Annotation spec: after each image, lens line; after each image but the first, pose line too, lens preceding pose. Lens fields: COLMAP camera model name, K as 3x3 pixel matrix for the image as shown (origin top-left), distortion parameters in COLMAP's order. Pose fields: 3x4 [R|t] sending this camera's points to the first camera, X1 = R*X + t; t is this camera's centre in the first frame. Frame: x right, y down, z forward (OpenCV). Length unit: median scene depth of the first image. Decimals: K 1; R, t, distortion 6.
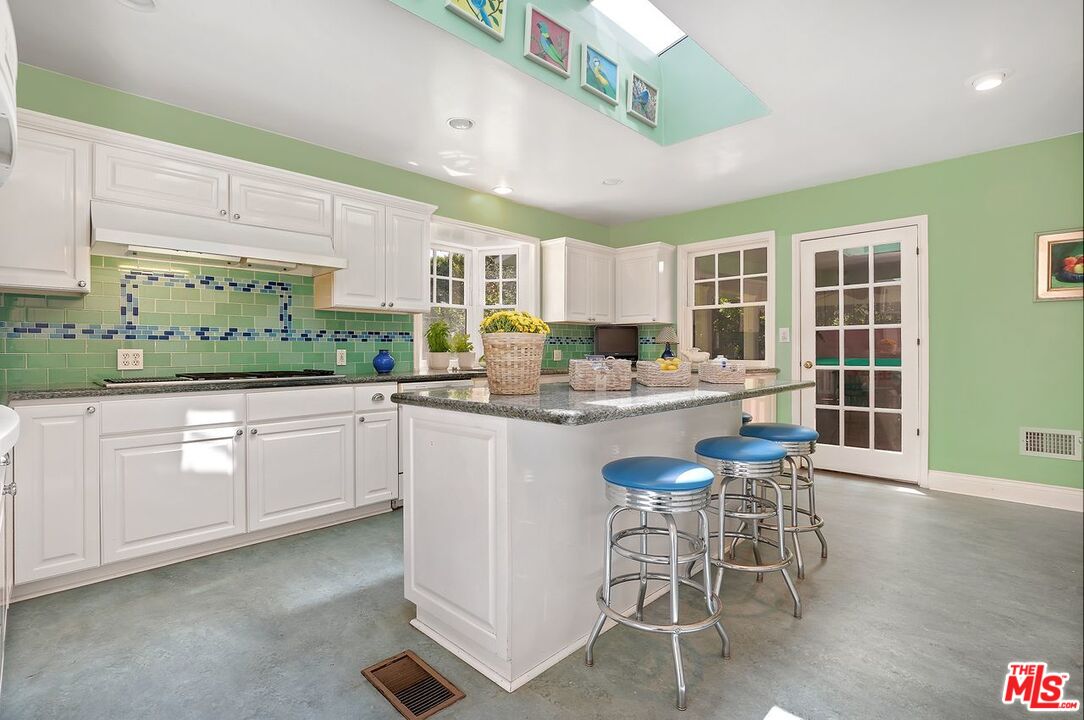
lens RADIAL K [[517.3, 0, 540.0], [0, 517.3, 353.6], [0, 0, 1]] dist [-0.003101, -0.000112]
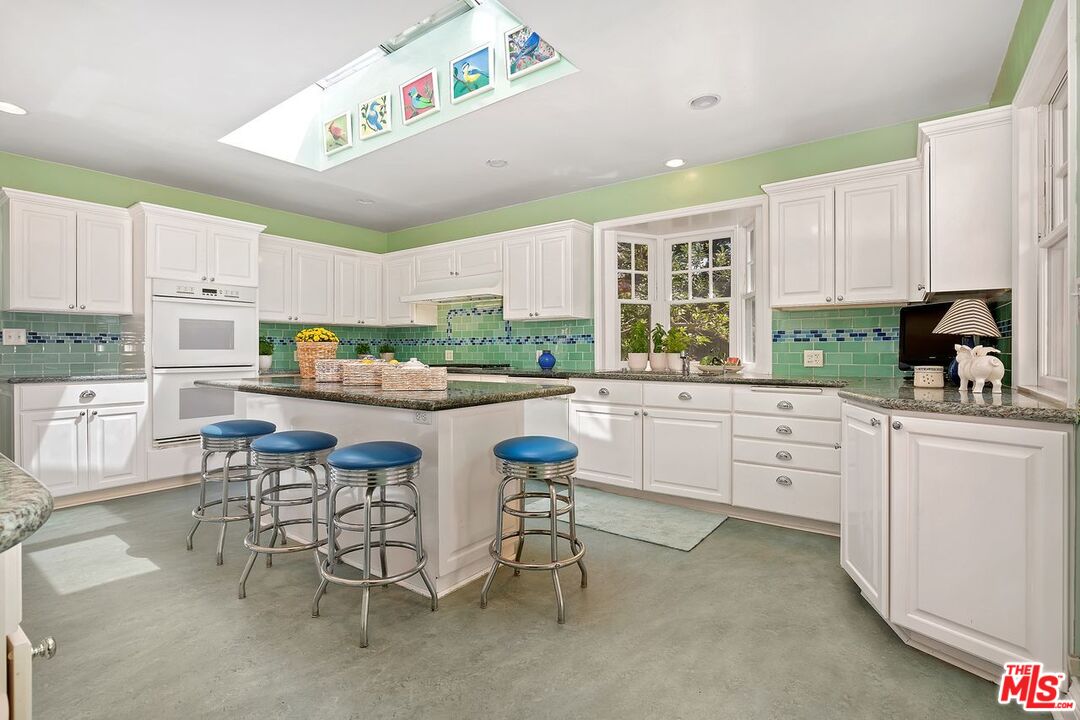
lens RADIAL K [[515.4, 0, 538.0], [0, 515.4, 353.6], [0, 0, 1]] dist [-0.003101, -0.000112]
pose [[0.124320, 0.006378, -0.992222, 1.026822], [-0.008344, 0.999951, 0.005382, -0.006988], [0.992207, 0.007610, 0.124367, 0.921786]]
